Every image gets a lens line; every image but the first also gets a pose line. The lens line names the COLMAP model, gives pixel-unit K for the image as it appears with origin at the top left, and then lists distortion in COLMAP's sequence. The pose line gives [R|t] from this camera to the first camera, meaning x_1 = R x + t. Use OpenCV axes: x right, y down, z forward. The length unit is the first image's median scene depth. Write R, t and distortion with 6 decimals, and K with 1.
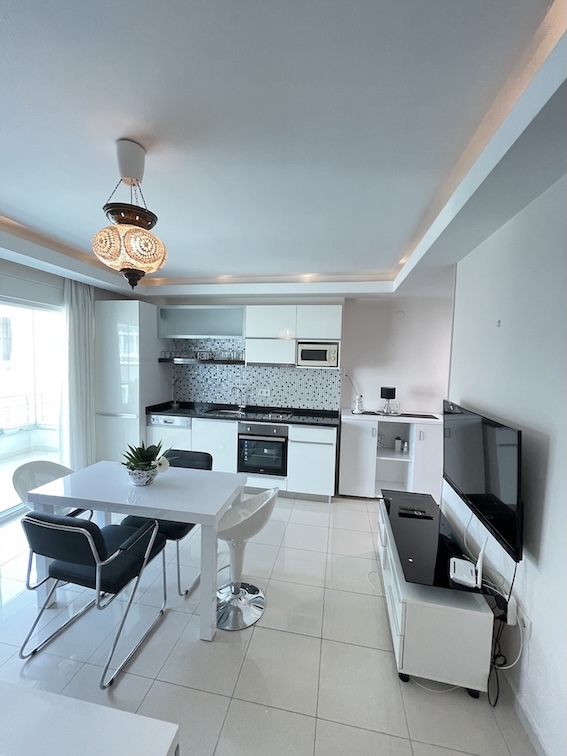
lens RADIAL K [[304.4, 0, 283.5], [0, 304.4, 378.0], [0, 0, 1]] dist [-0.000514, -0.000377]
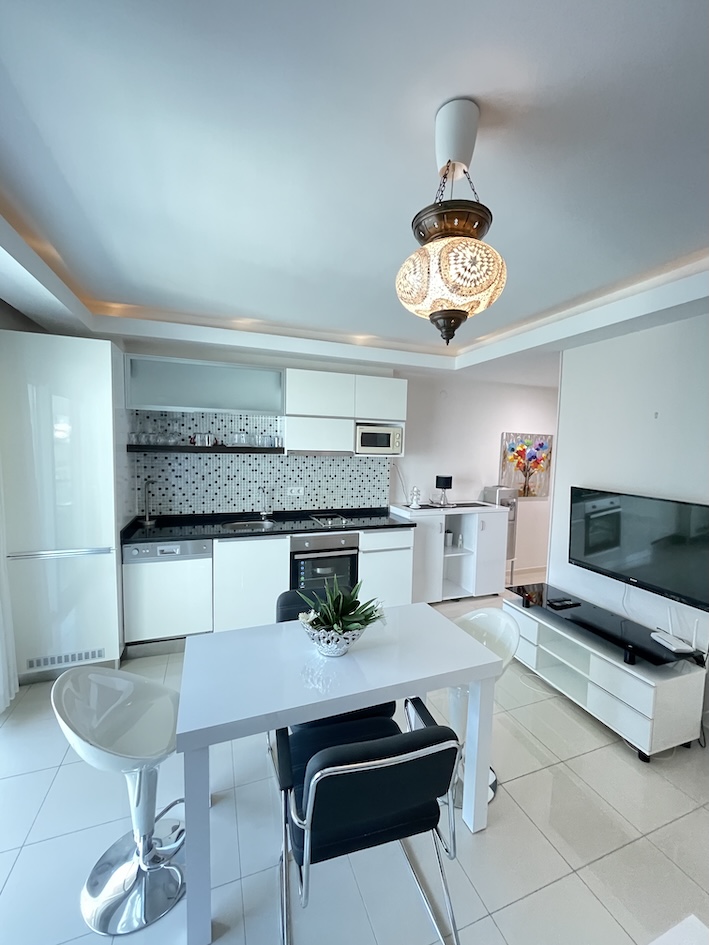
lens RADIAL K [[380.5, 0, 354.5], [0, 380.5, 472.5], [0, 0, 1]] dist [-0.000514, -0.000377]
pose [[0.857854, -0.044106, 0.511996, -0.426705], [0.032093, 0.998963, 0.032285, -0.022786], [-0.512890, -0.011265, 0.858381, 0.166022]]
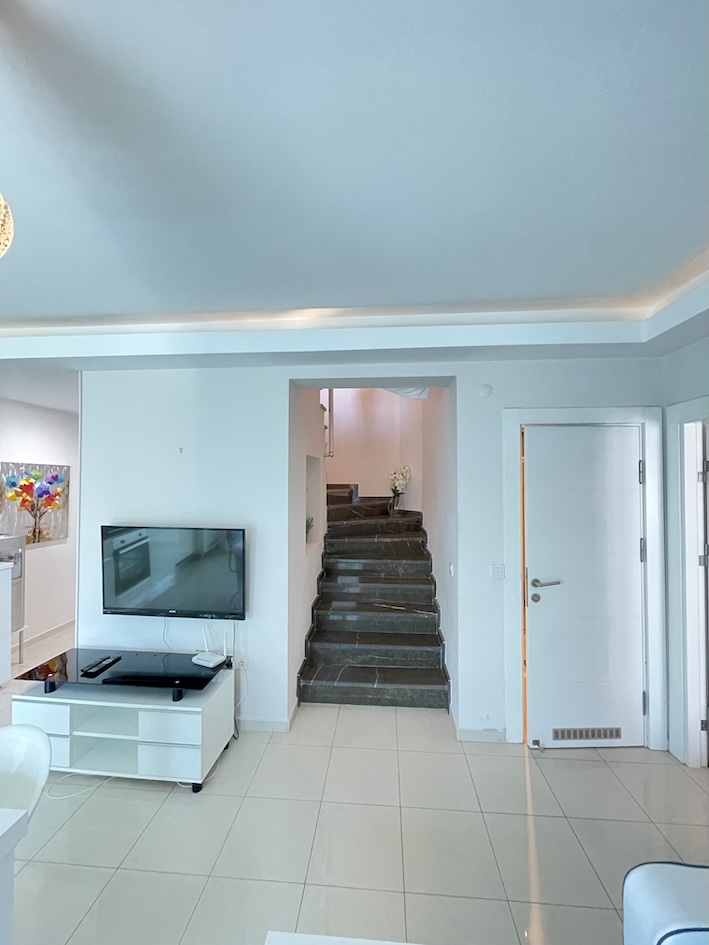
lens RADIAL K [[380.5, 0, 354.5], [0, 380.5, 472.5], [0, 0, 1]] dist [-0.000514, -0.000377]
pose [[-0.102368, -0.007994, 0.994715, -0.378990], [0.060561, 0.998063, 0.014253, -0.032268], [-0.992901, 0.061700, -0.101685, 0.214991]]
